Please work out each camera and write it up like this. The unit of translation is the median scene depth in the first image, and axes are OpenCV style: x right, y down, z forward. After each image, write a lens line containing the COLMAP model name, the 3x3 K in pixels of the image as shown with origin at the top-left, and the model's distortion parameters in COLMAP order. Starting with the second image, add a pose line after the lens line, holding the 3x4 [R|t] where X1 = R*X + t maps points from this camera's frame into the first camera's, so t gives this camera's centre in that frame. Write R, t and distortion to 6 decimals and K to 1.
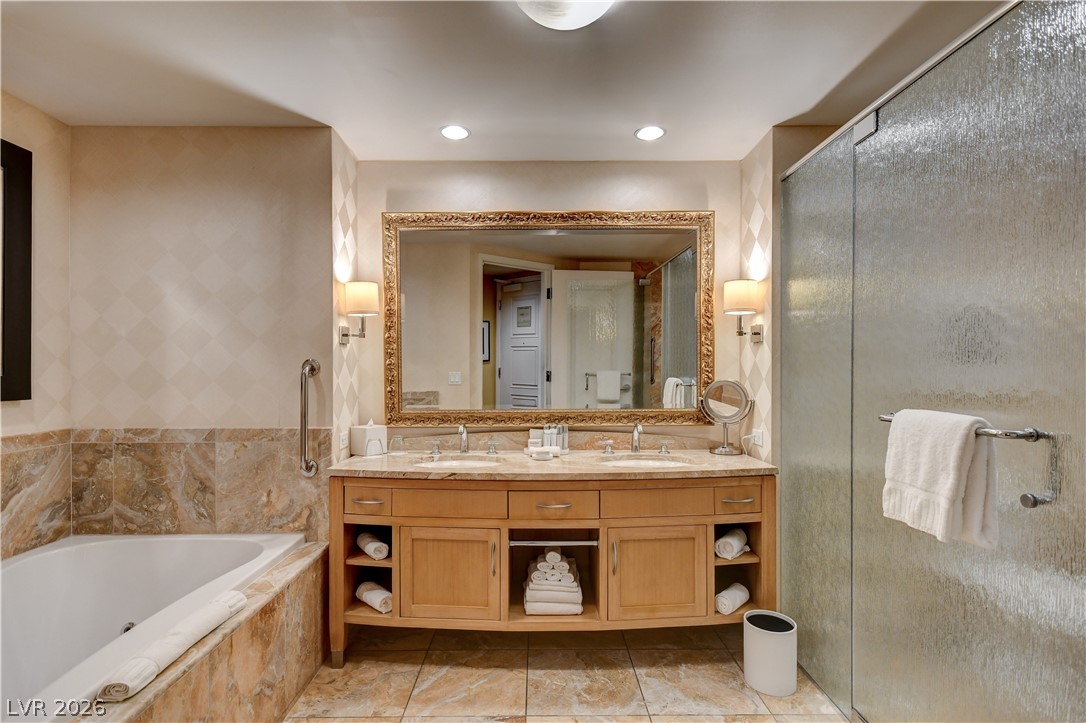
lens RADIAL K [[530.9, 0, 532.7], [0, 530.9, 365.1], [0, 0, 1]] dist [0.002247, 0.001091]
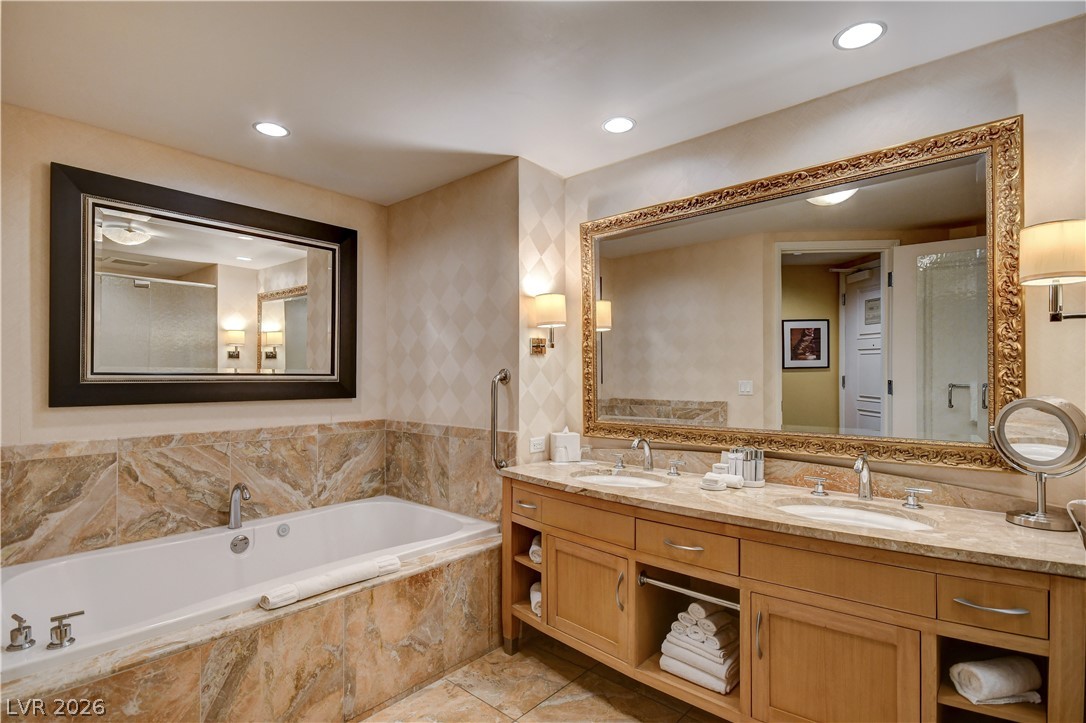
lens RADIAL K [[530.9, 0, 536.0], [0, 530.9, 369.0], [0, 0, 1]] dist [0.002247, 0.001091]
pose [[0.741891, -0.008124, -0.670471, 0.382137], [0.003183, 0.999958, -0.008594, -0.001354], [0.670513, 0.004242, 0.741886, 0.219057]]
